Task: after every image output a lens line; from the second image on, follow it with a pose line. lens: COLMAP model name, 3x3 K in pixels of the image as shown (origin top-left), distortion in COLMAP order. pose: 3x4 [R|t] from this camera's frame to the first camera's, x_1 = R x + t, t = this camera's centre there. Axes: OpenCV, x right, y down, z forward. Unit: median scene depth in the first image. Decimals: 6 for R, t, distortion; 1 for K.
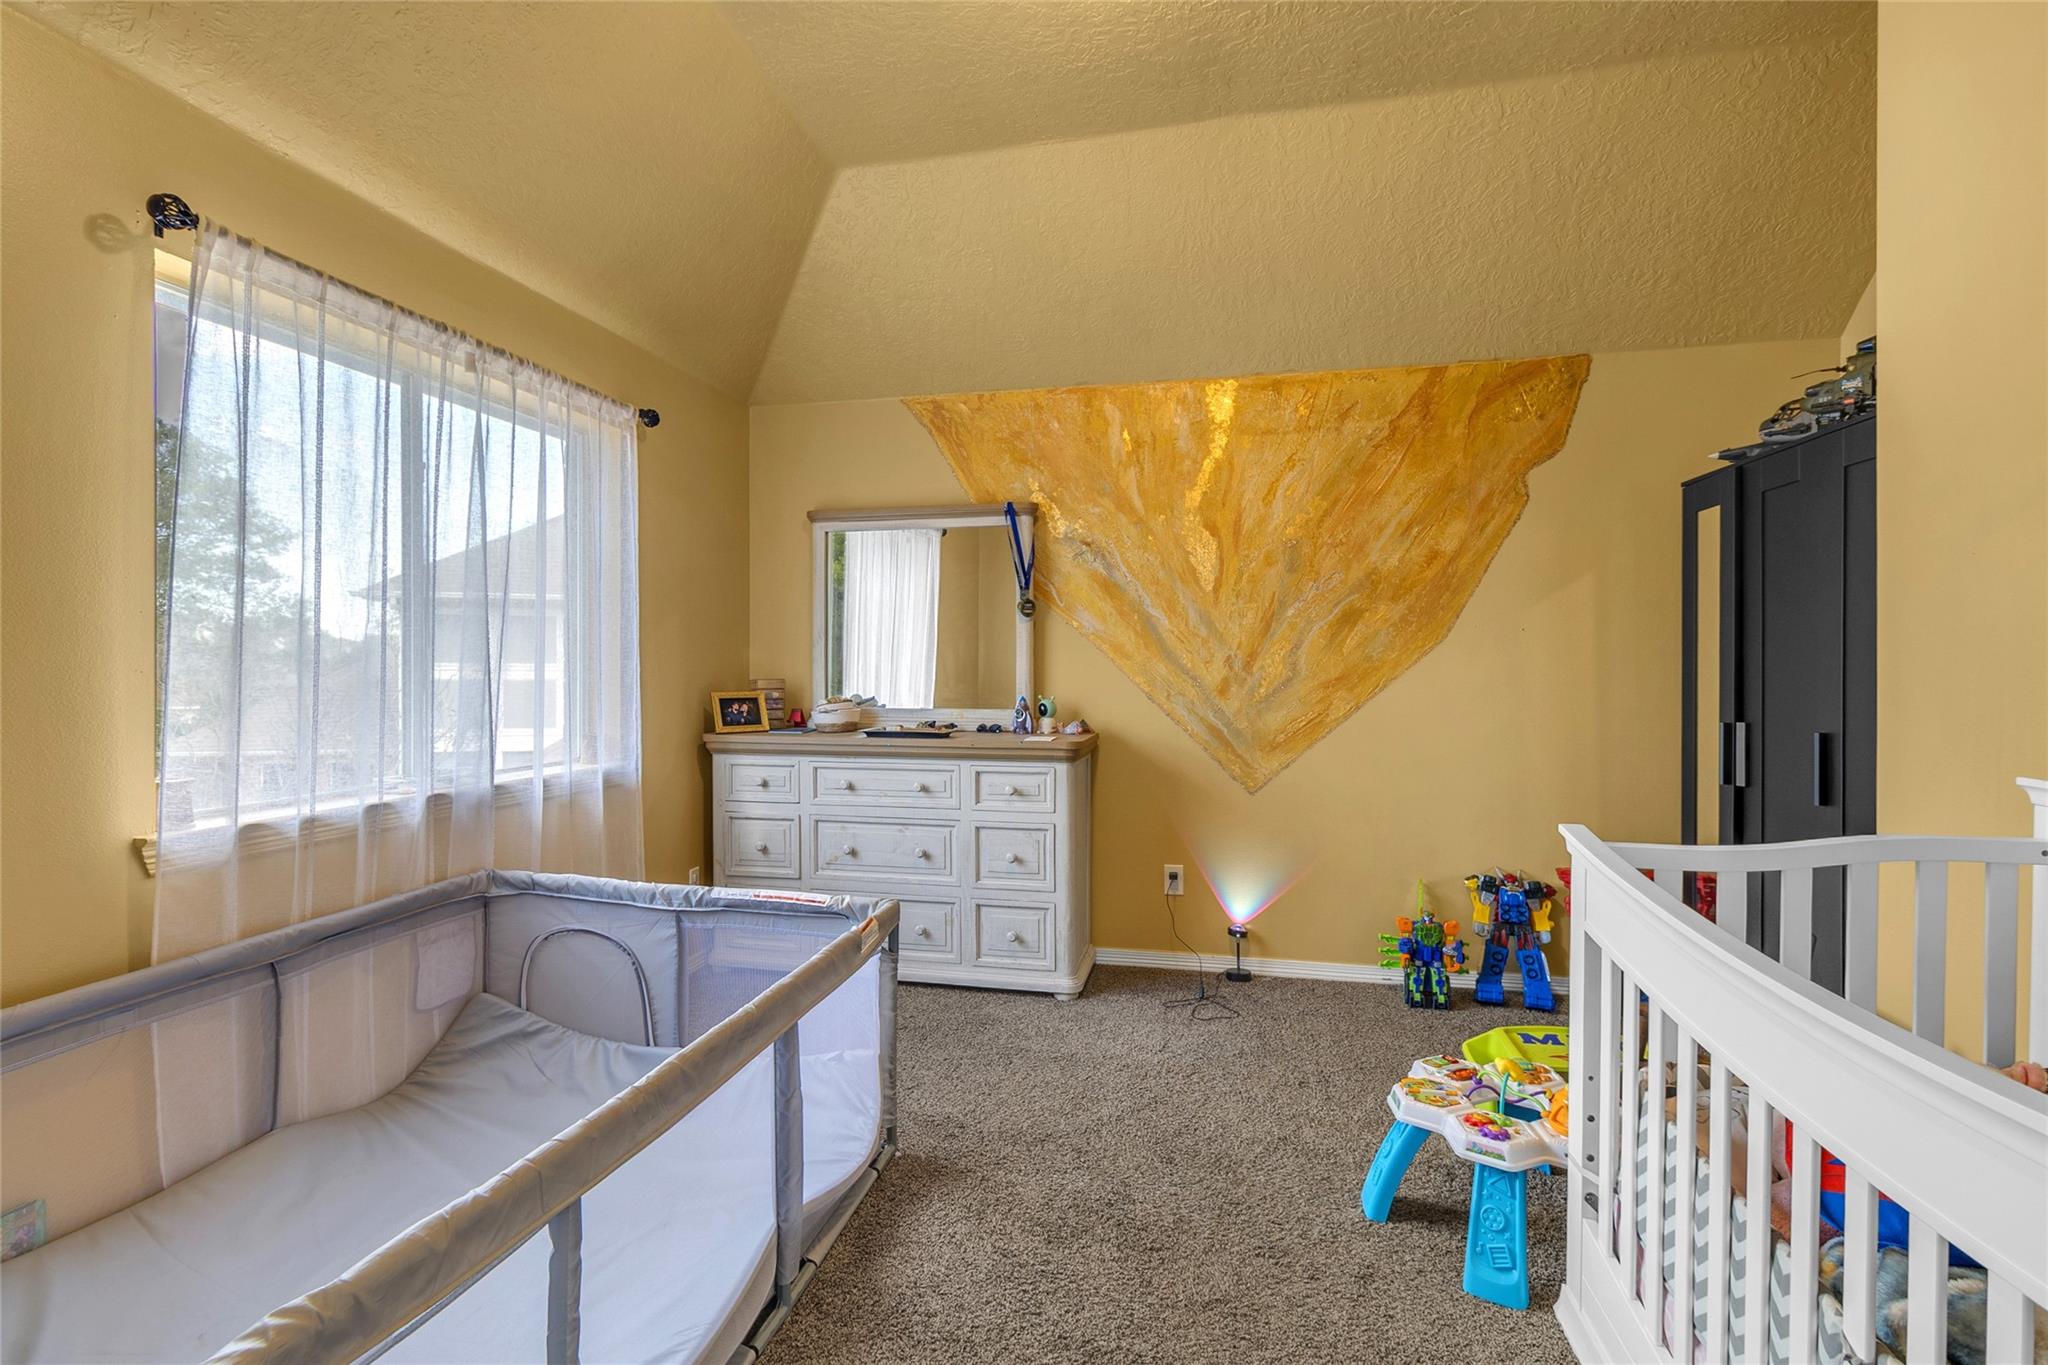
lens RADIAL K [[942.7, 0, 1024.3], [0, 942.7, 652.9], [0, 0, 1]] dist [0.001814, -0.000227]
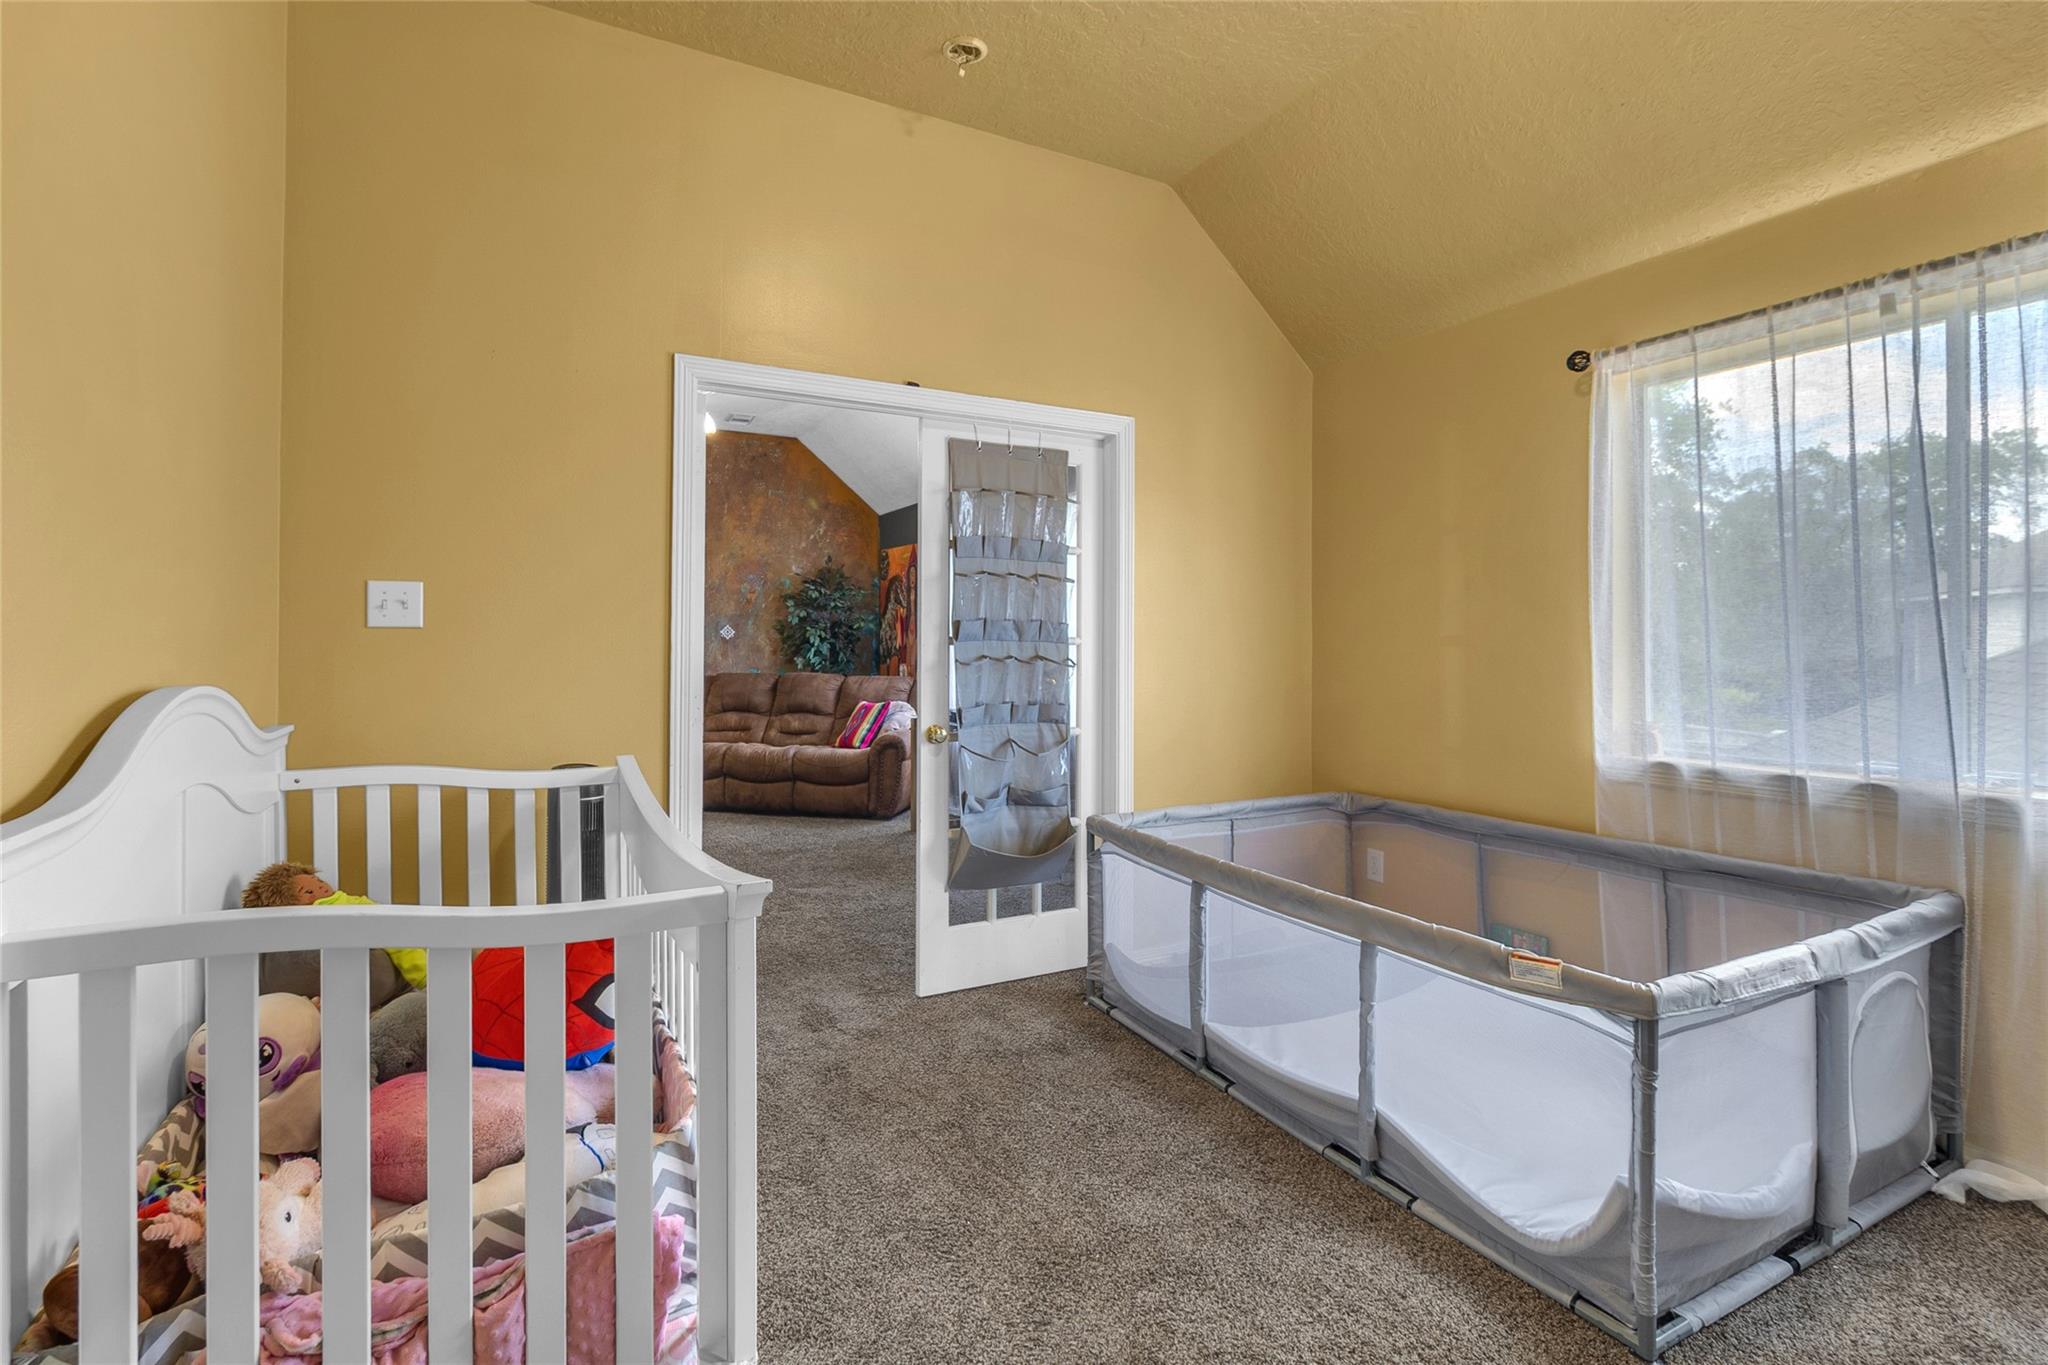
lens RADIAL K [[942.7, 0, 1024.3], [0, 942.7, 652.9], [0, 0, 1]] dist [0.001814, -0.000227]
pose [[-0.757467, 0.000740, -0.652873, 0.730002], [0.002708, 0.999994, -0.002009, 0.023578], [0.652868, -0.003289, -0.757464, 1.373303]]
